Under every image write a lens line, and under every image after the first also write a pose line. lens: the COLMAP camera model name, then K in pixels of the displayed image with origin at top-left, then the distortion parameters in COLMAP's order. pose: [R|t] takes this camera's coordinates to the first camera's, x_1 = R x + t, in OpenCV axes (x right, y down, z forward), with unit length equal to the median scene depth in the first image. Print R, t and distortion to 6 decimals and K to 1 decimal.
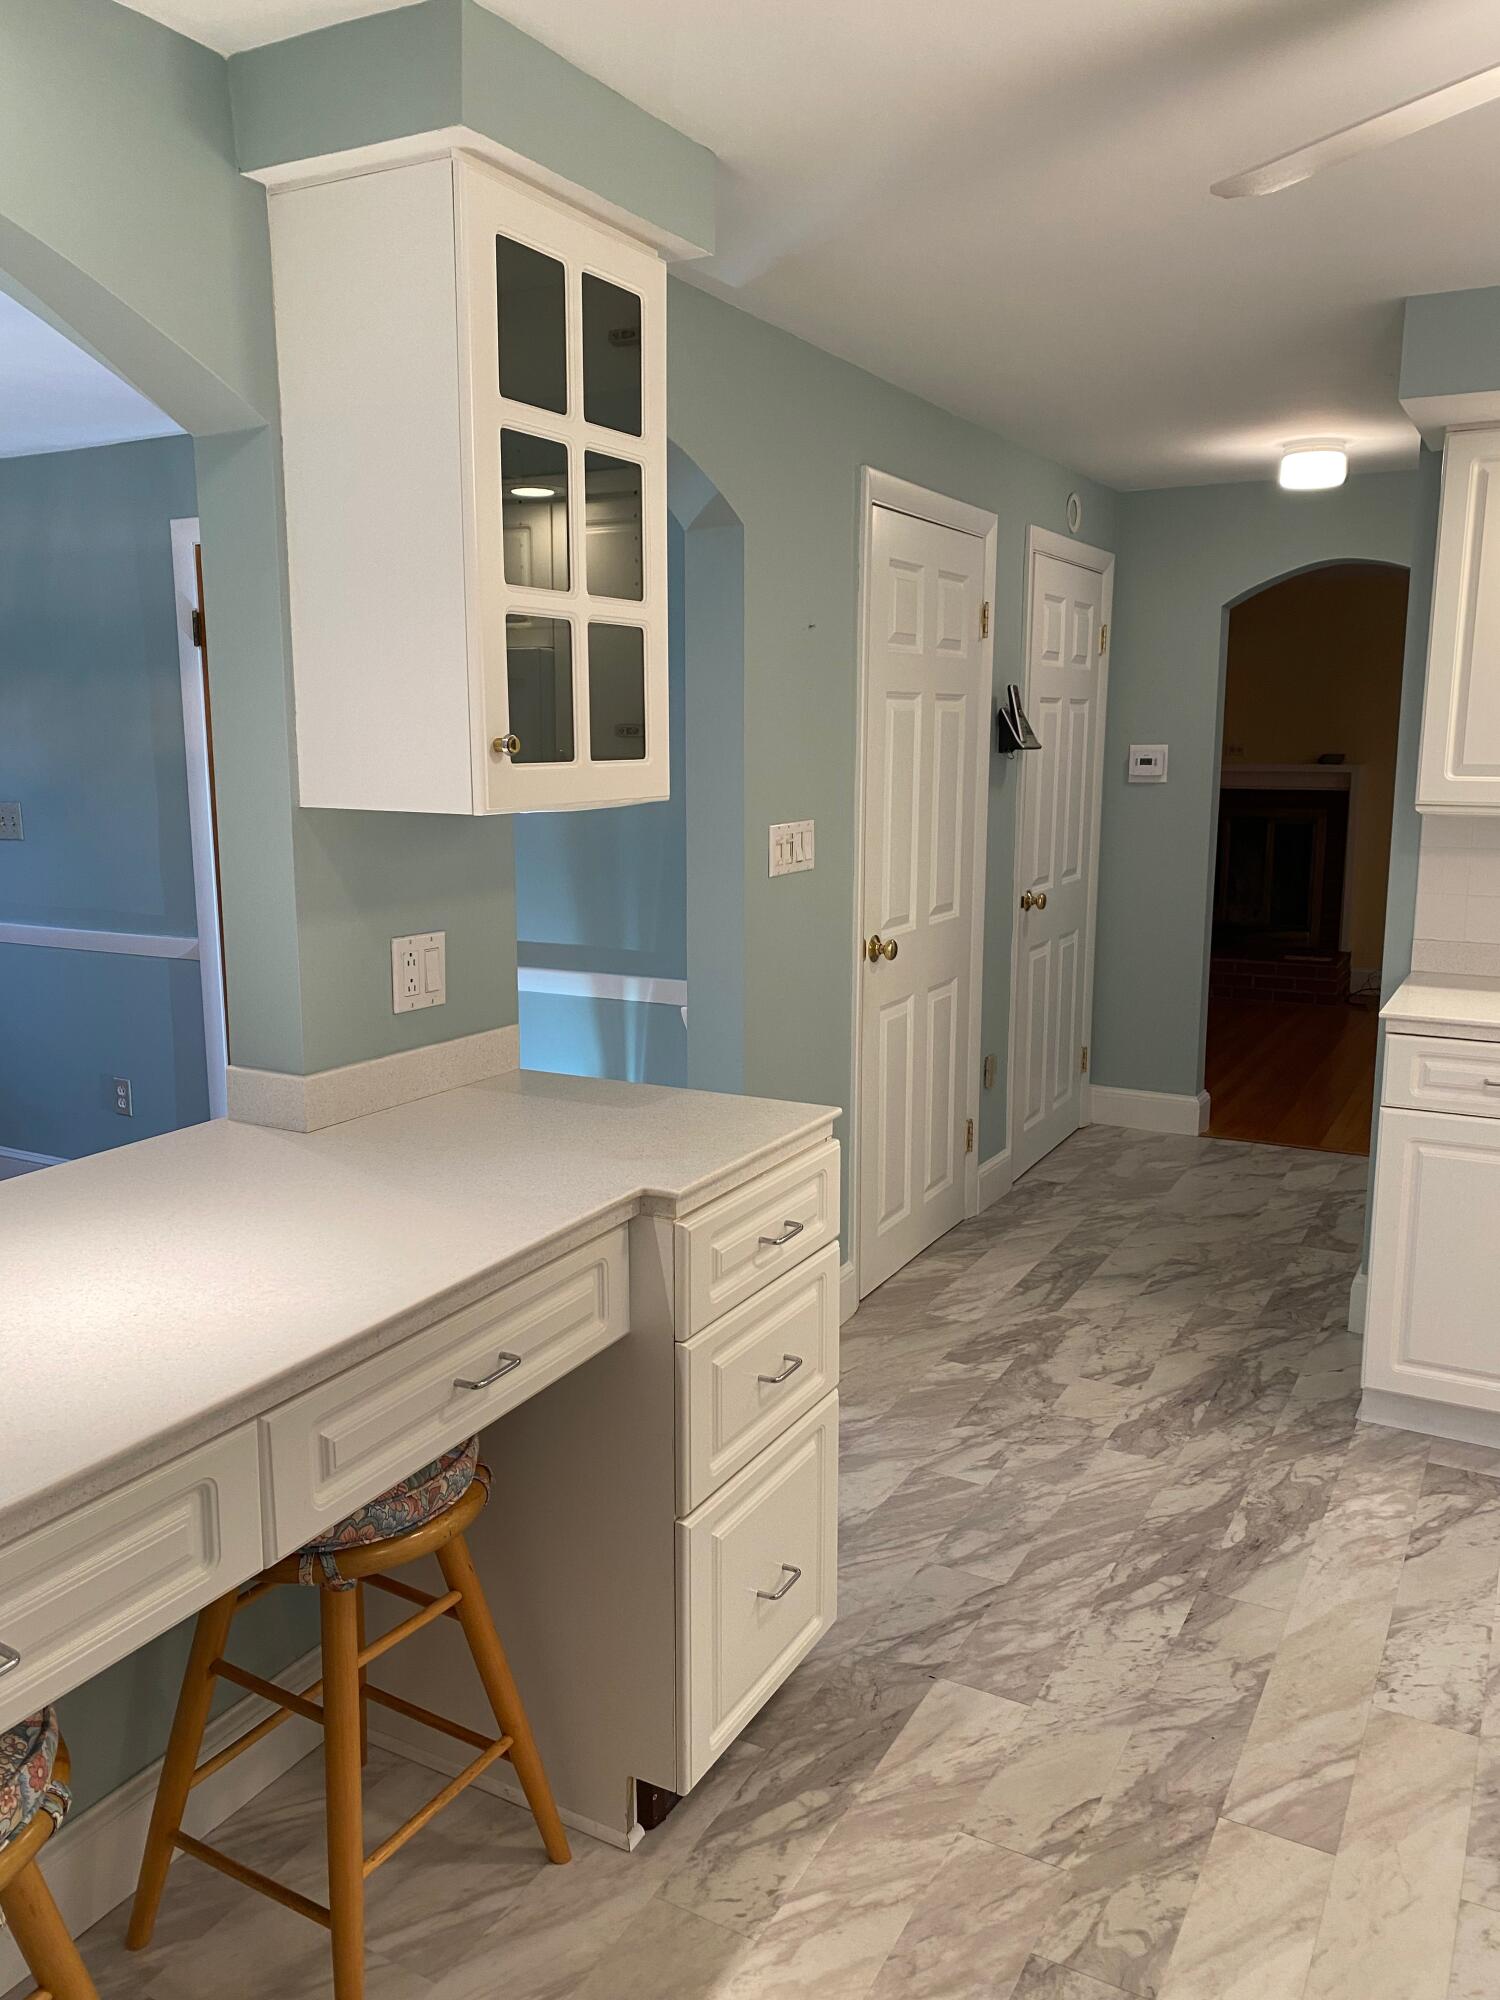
lens RADIAL K [[1541.6, 0, 752.9], [0, 1541.6, 1004.2], [0, 0, 1]] dist [0.038597, -0.024054]
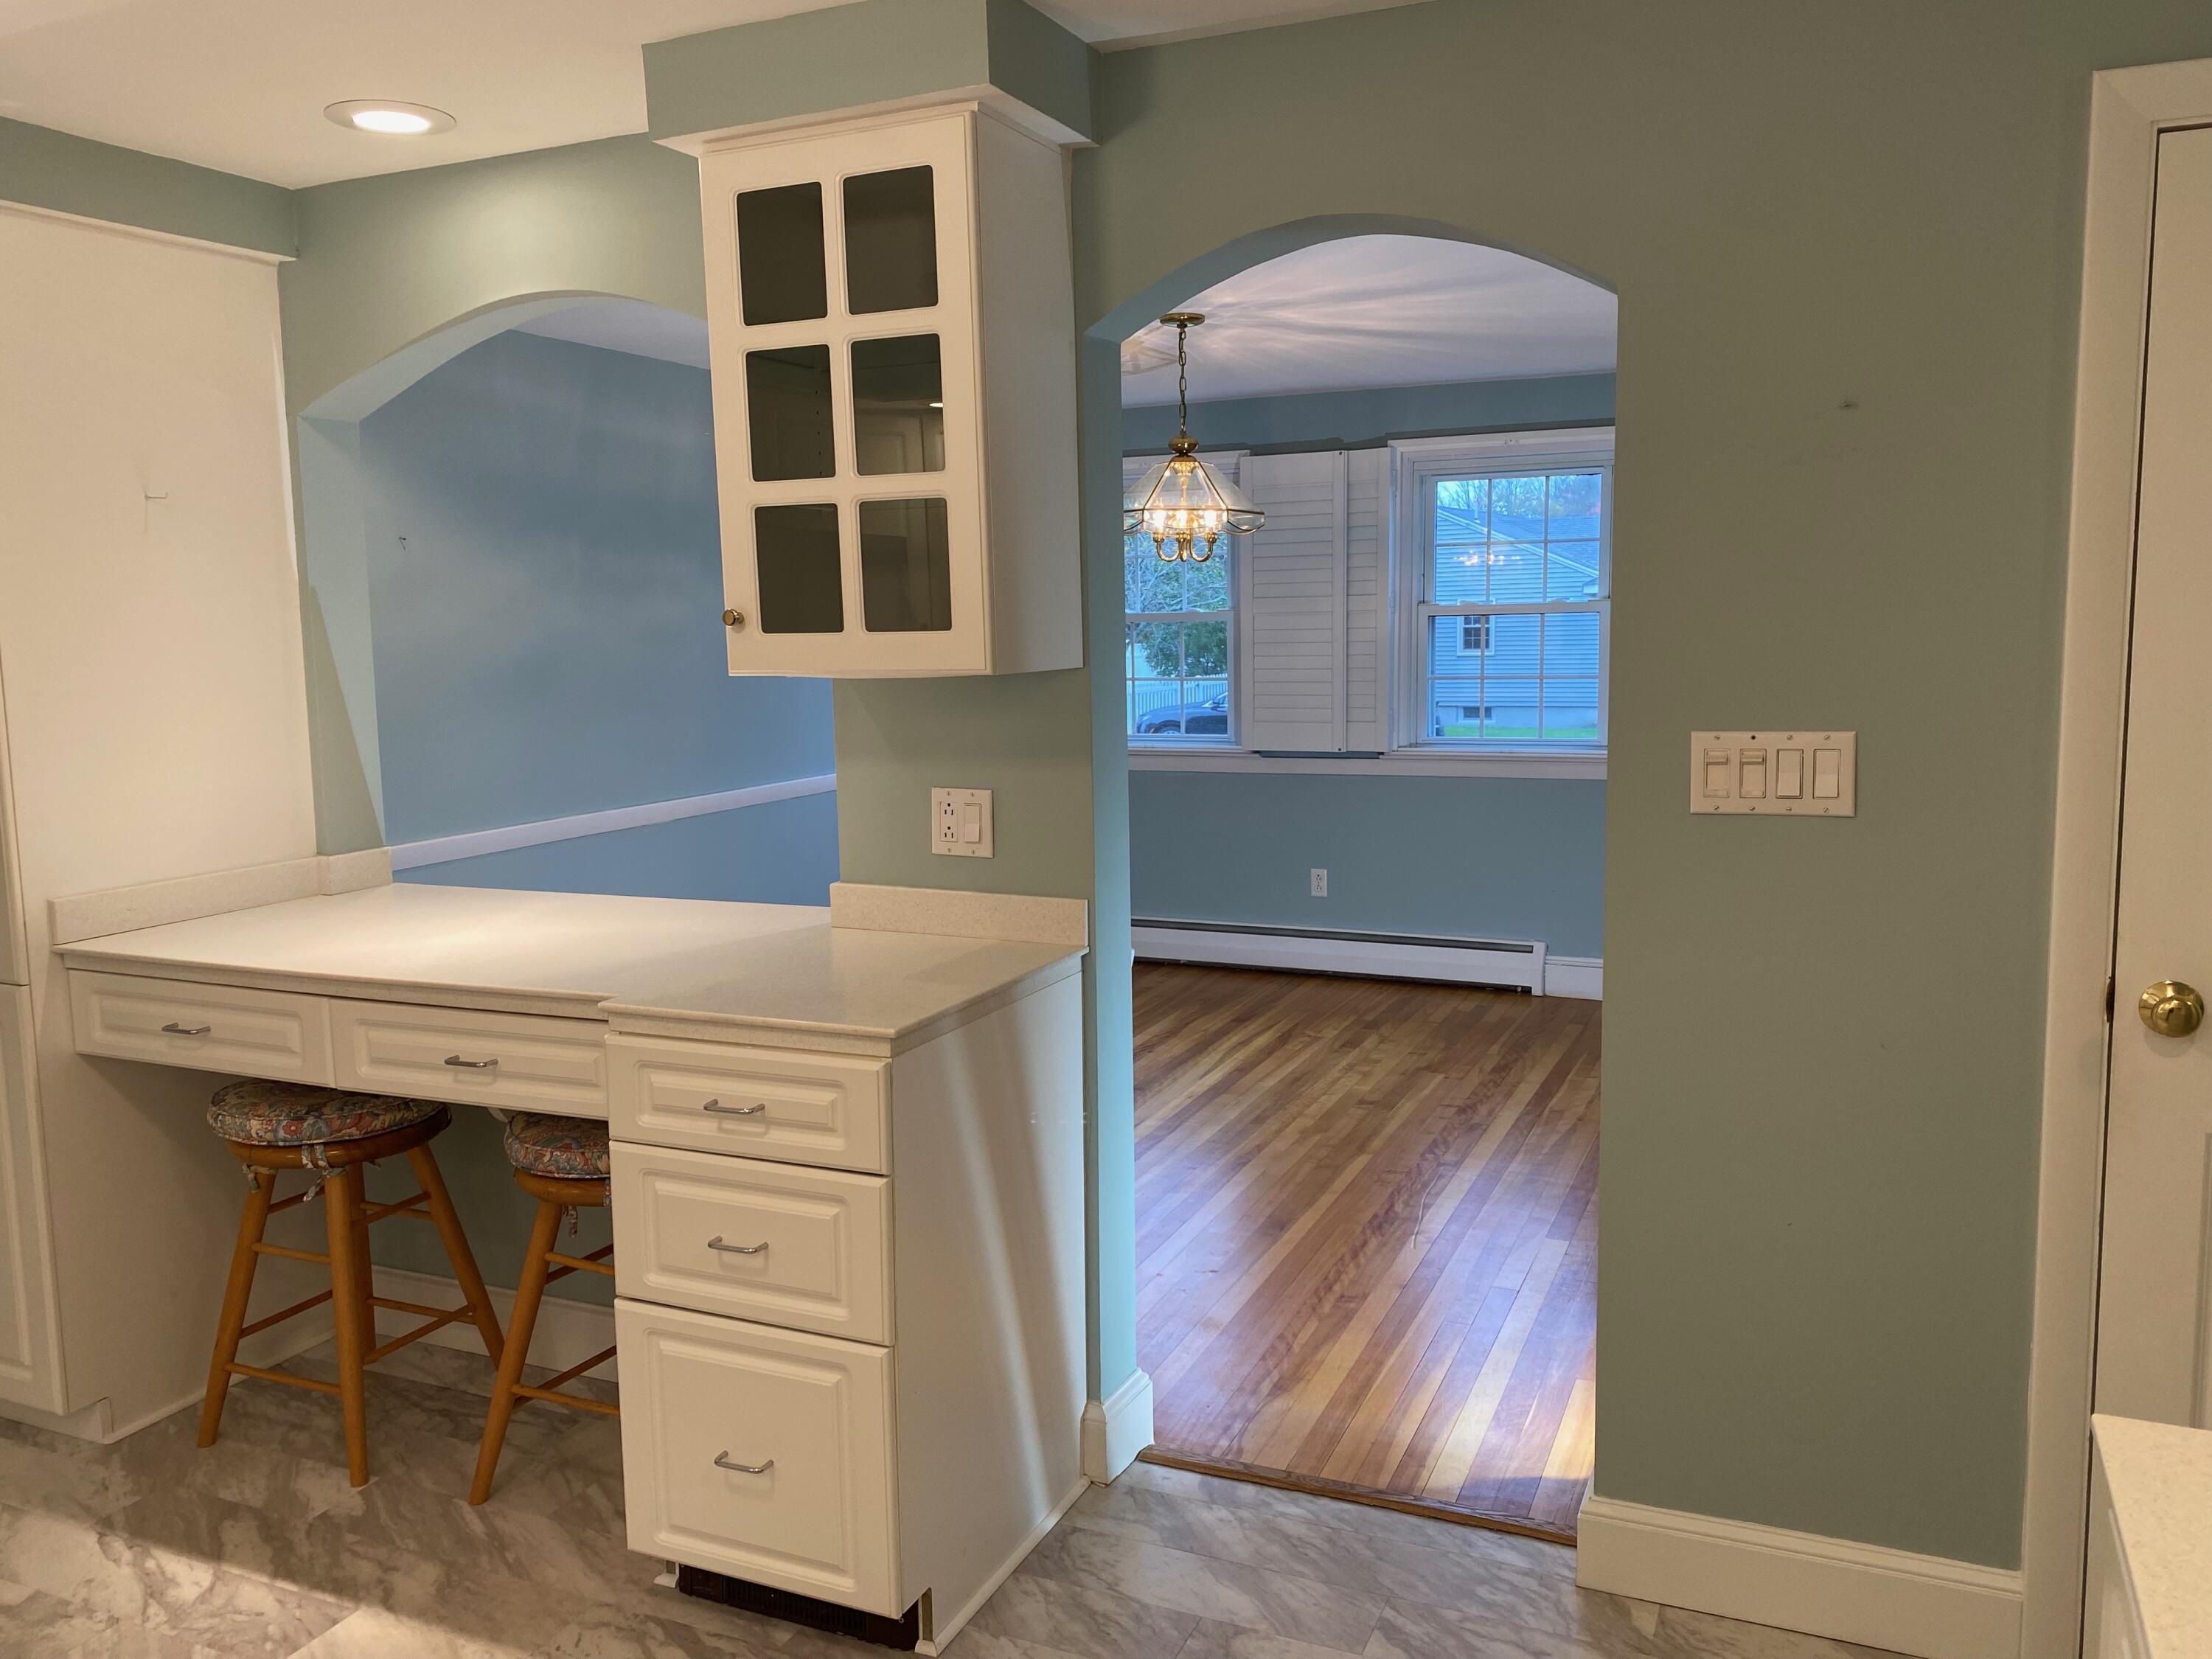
lens RADIAL K [[1705.0, 0, 1108.5], [0, 1705.0, 829.0], [0, 0, 1]] dist [0.038597, -0.024054]
pose [[0.081471, 0.126399, -0.988628, 1.050454], [-0.154555, 0.981529, 0.112754, -0.179415], [0.984619, 0.143611, 0.099502, 1.047756]]
